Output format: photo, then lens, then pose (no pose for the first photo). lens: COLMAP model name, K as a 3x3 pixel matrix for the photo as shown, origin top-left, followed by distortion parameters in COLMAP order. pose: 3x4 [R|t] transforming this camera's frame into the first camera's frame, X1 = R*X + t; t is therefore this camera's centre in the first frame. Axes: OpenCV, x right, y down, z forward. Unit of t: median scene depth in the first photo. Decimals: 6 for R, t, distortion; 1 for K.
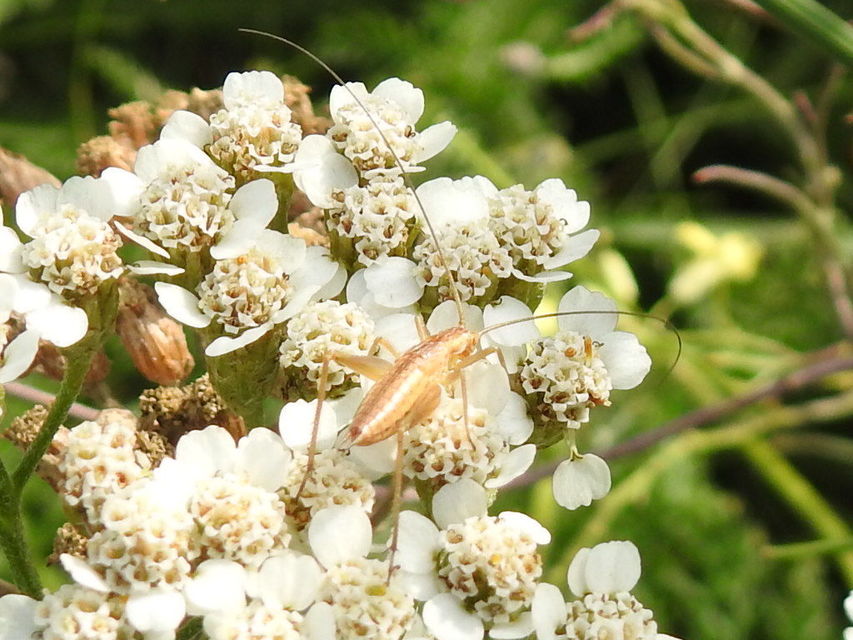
lens RADIAL K [[3430.3, 0, 425.7], [0, 3430.3, 321.9], [0, 0, 1]] dist [-0.144675, 0.000000]
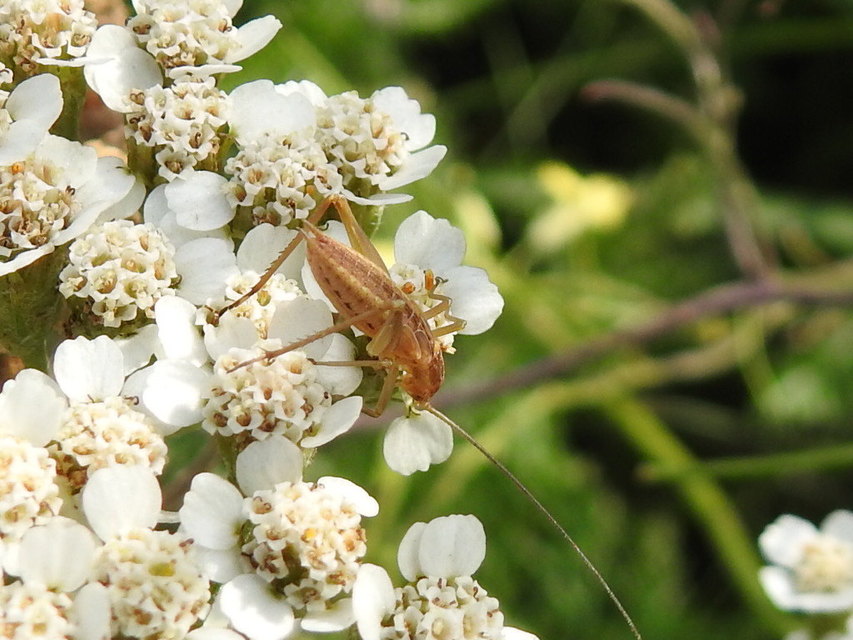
lens RADIAL K [[3430.3, 0, 426.9], [0, 3430.3, 318.4], [0, 0, 1]] dist [-0.144675, 0.000000]
pose [[0.998813, 0.021852, 0.043540, 0.010507], [-0.022309, 0.999701, 0.010029, 0.007842], [-0.043308, -0.010988, 0.999001, 0.162001]]
